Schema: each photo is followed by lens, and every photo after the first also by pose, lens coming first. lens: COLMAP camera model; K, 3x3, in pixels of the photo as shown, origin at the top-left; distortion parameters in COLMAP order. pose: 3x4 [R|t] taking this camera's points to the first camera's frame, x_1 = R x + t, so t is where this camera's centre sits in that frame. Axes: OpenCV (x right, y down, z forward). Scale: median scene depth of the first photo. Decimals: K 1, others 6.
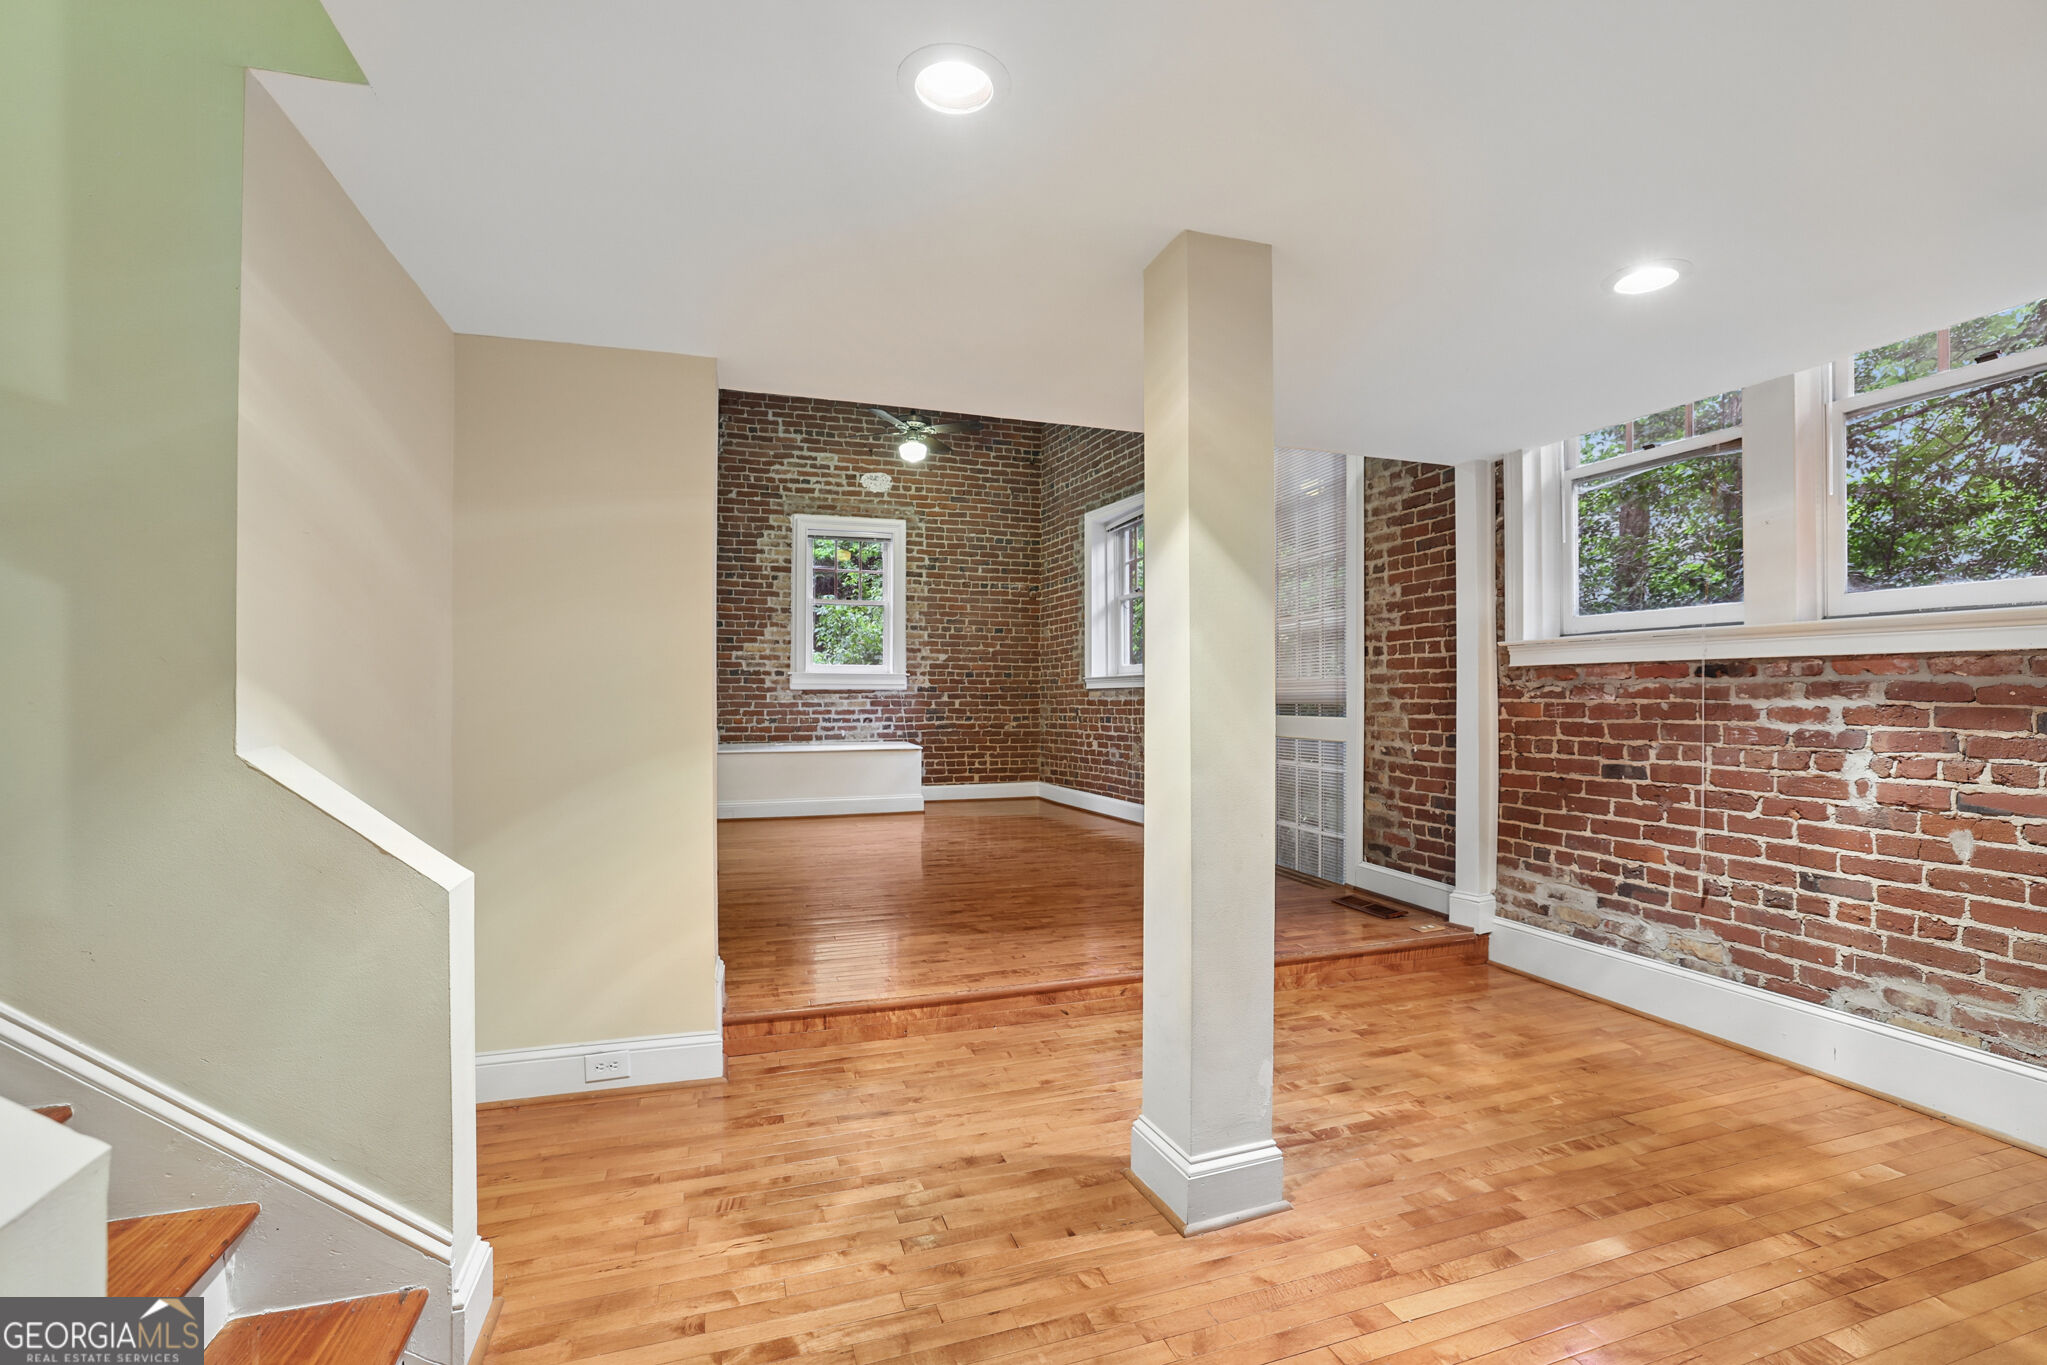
lens RADIAL K [[884.8, 0, 1021.5], [0, 884.8, 695.4], [0, 0, 1]] dist [-0.046659, 0.016191]
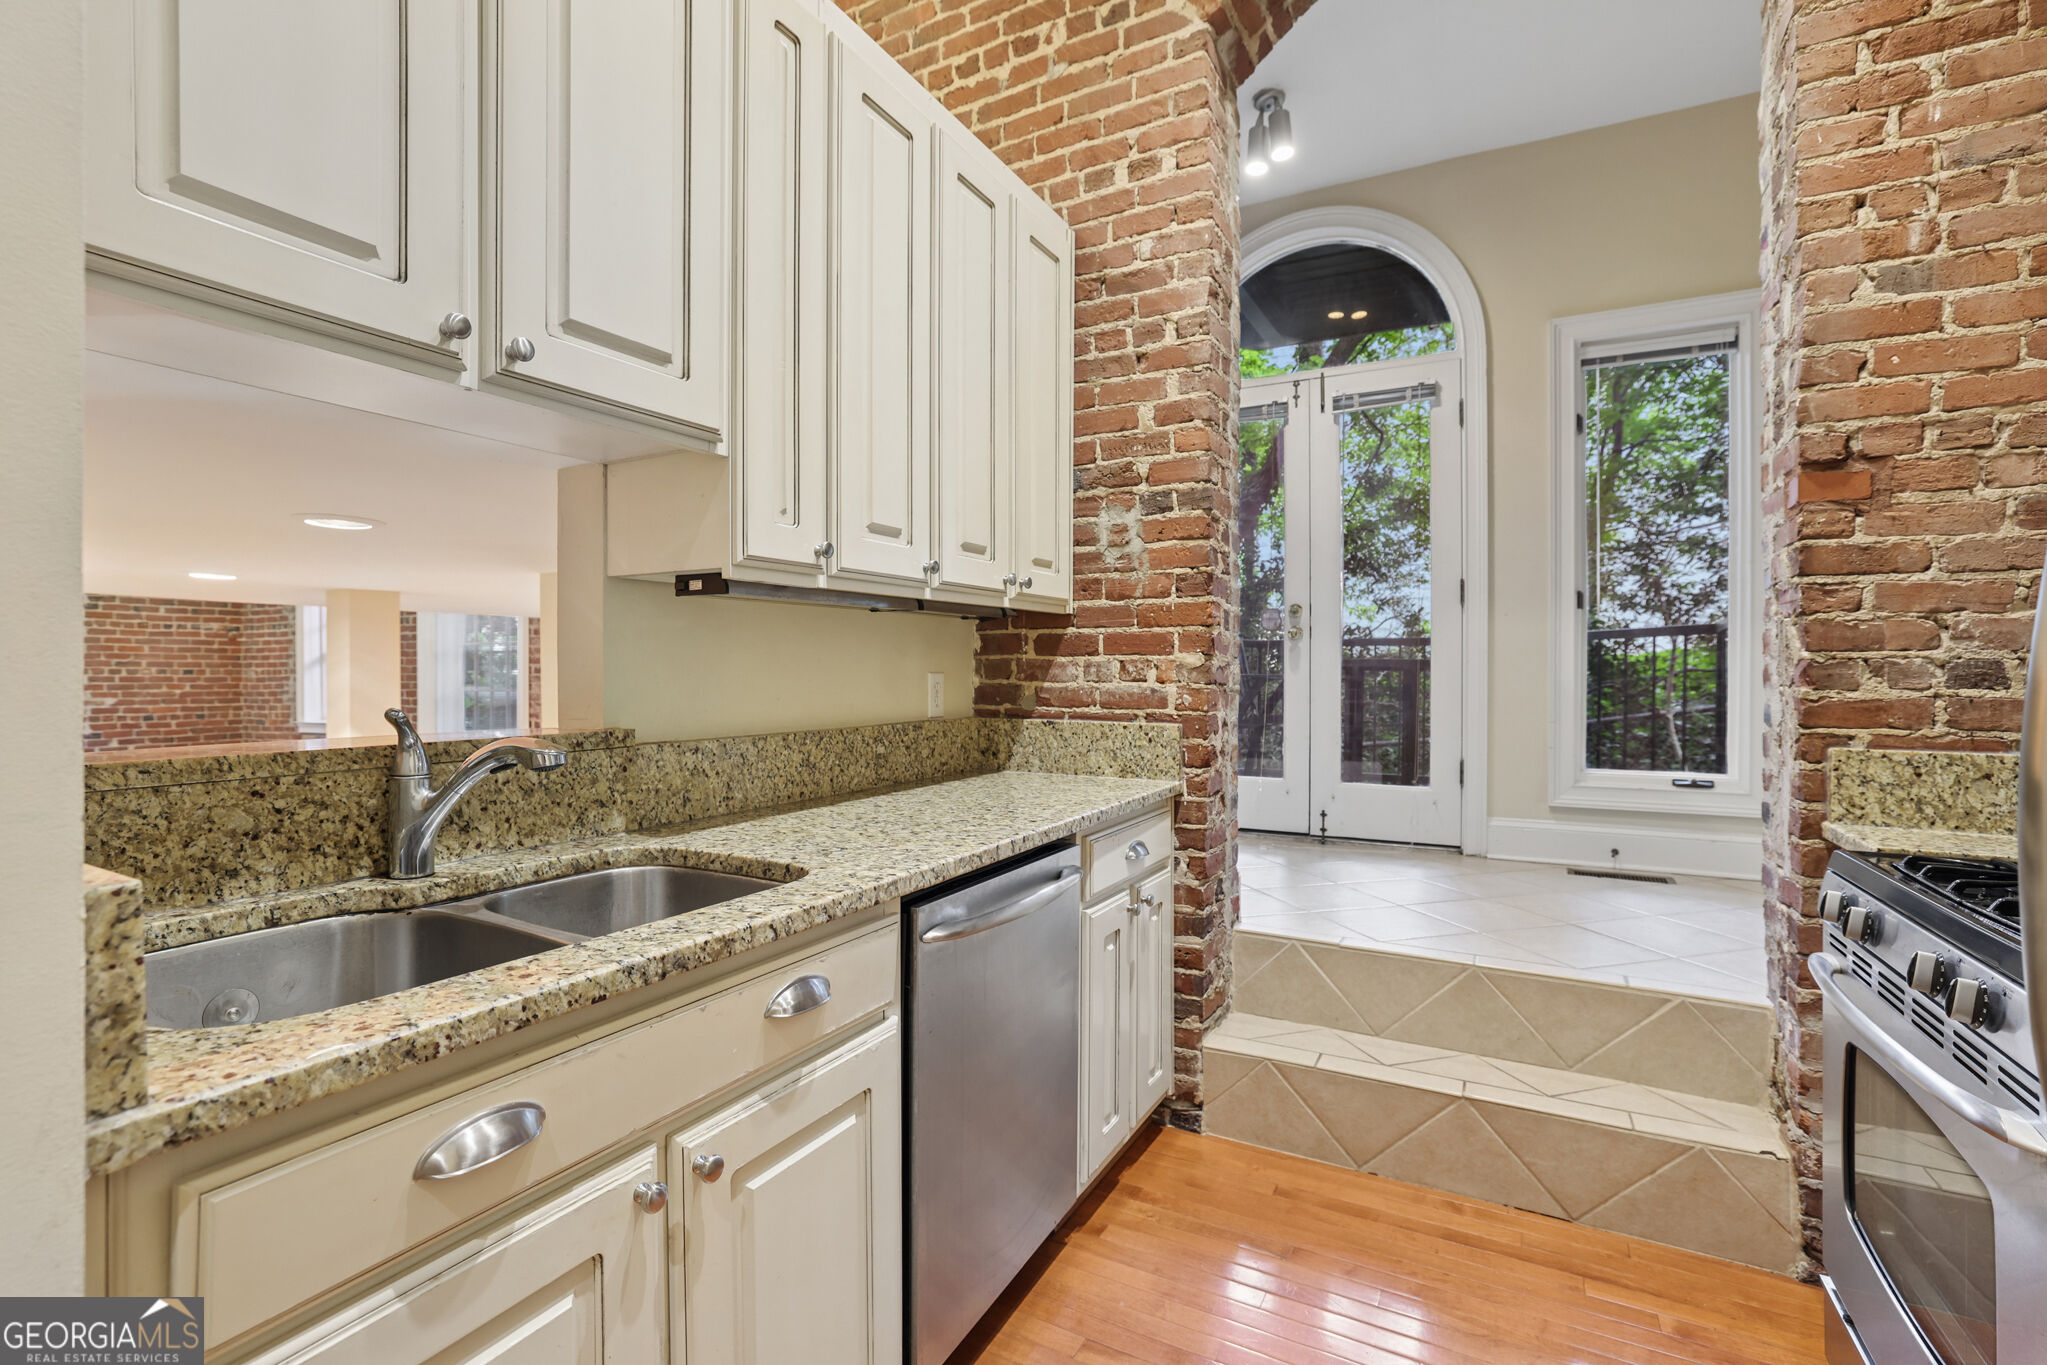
lens RADIAL K [[898.2, 0, 1029.6], [0, 898.2, 681.8], [0, 0, 1]] dist [-0.045057, 0.013060]
pose [[0.725978, -0.007537, 0.687677, -0.013104], [-0.000969, 0.999928, 0.011983, -0.080282], [-0.687718, -0.009365, 0.725918, -0.377360]]
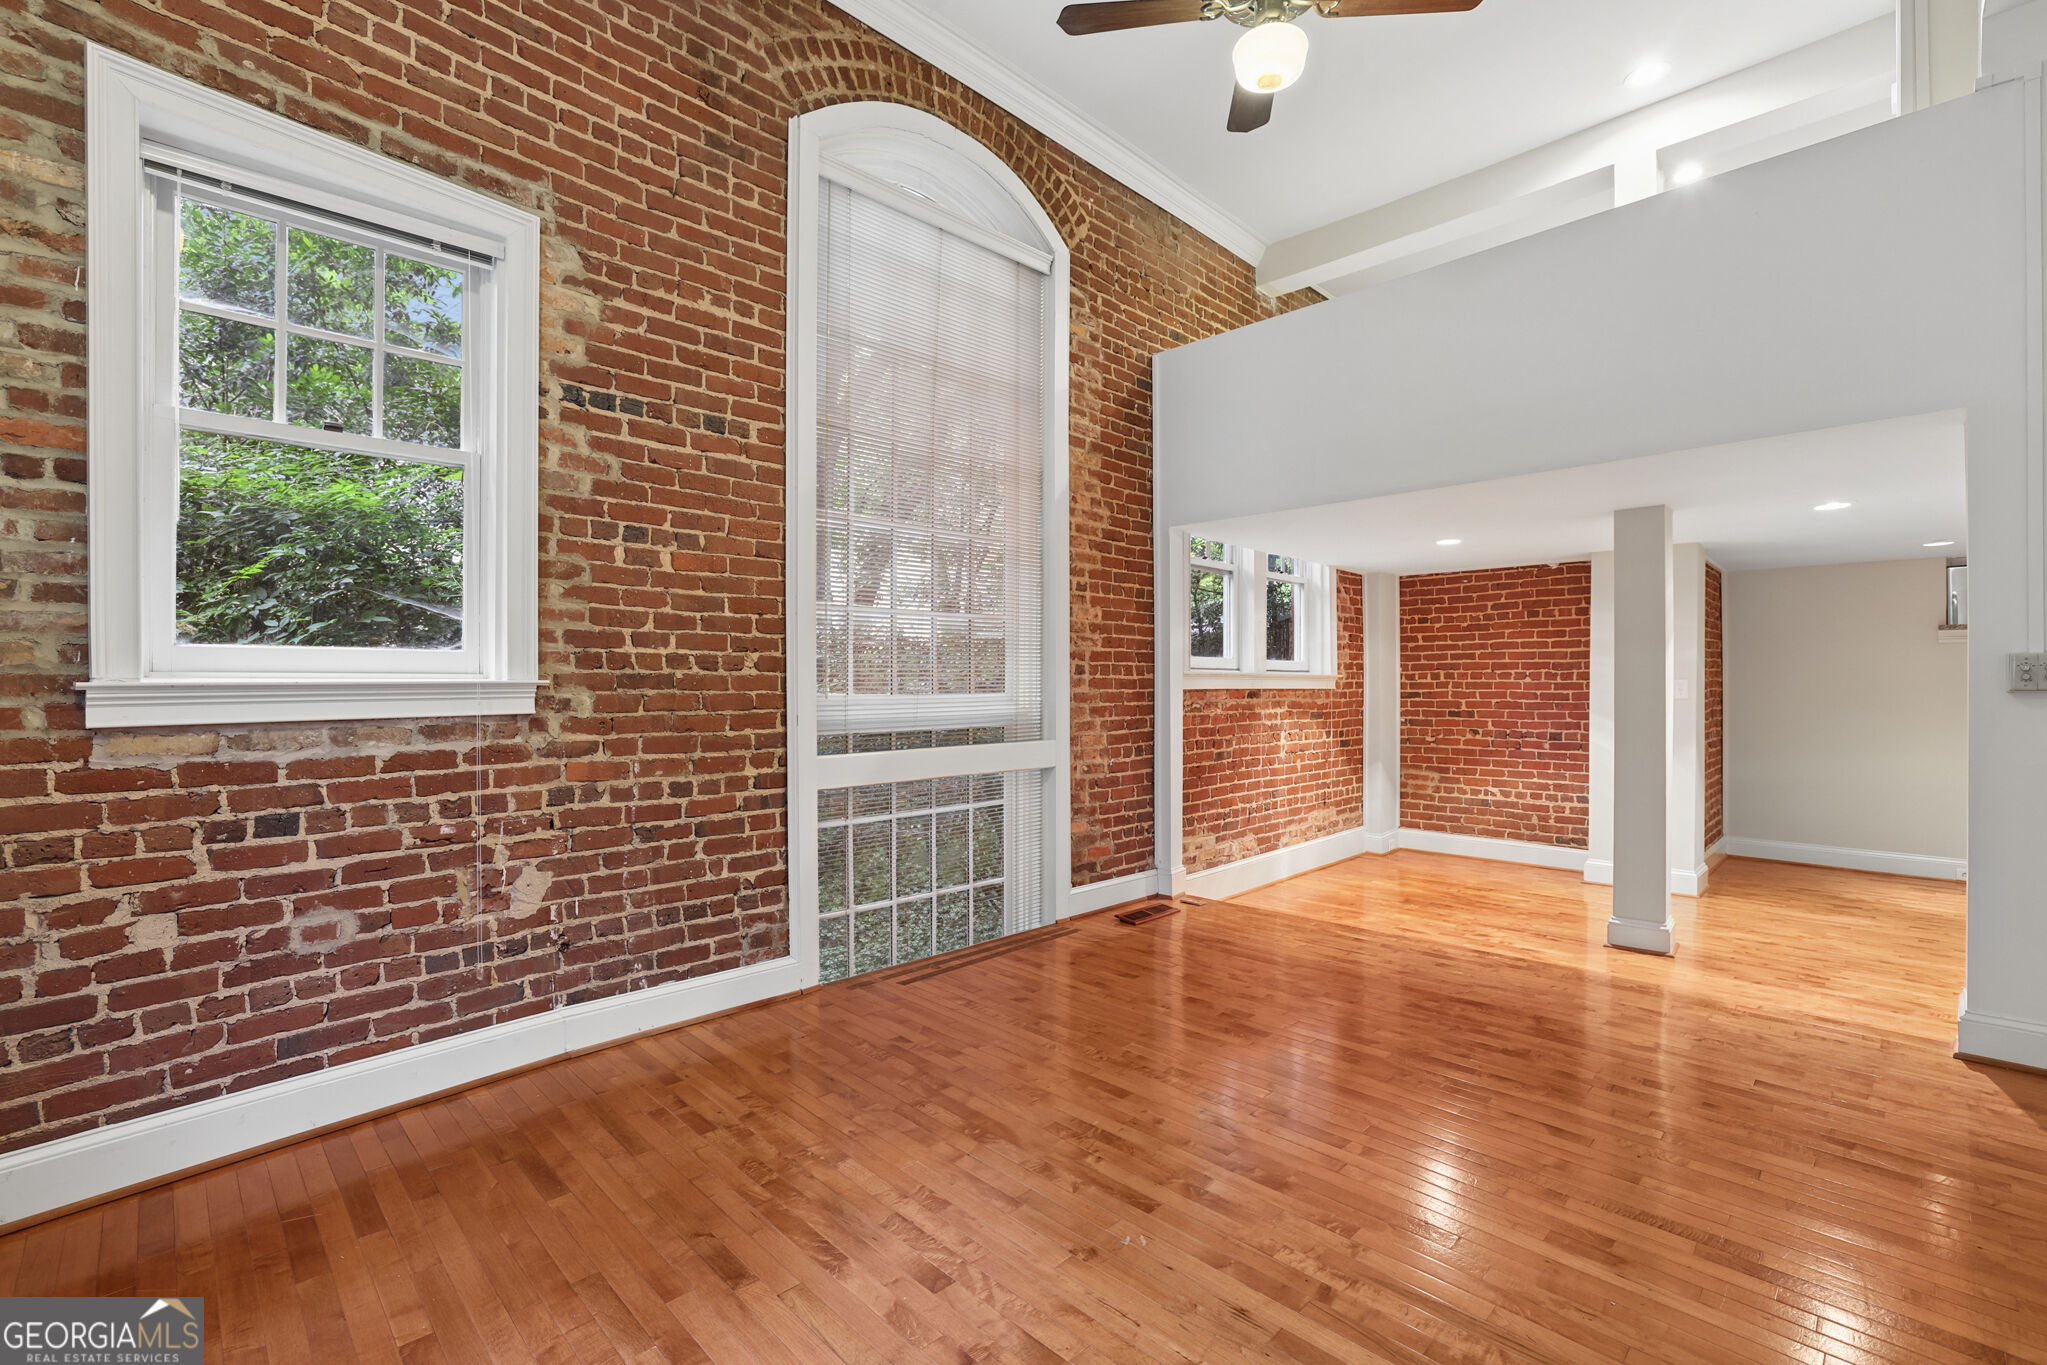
lens RADIAL K [[898.2, 0, 1029.6], [0, 898.2, 681.8], [0, 0, 1]] dist [-0.045057, 0.013060]
pose [[-0.448184, 0.001392, 0.893940, -0.266158], [-0.000274, 0.999999, -0.001694, -0.019768], [-0.893941, -0.001004, -0.448183, 0.845231]]
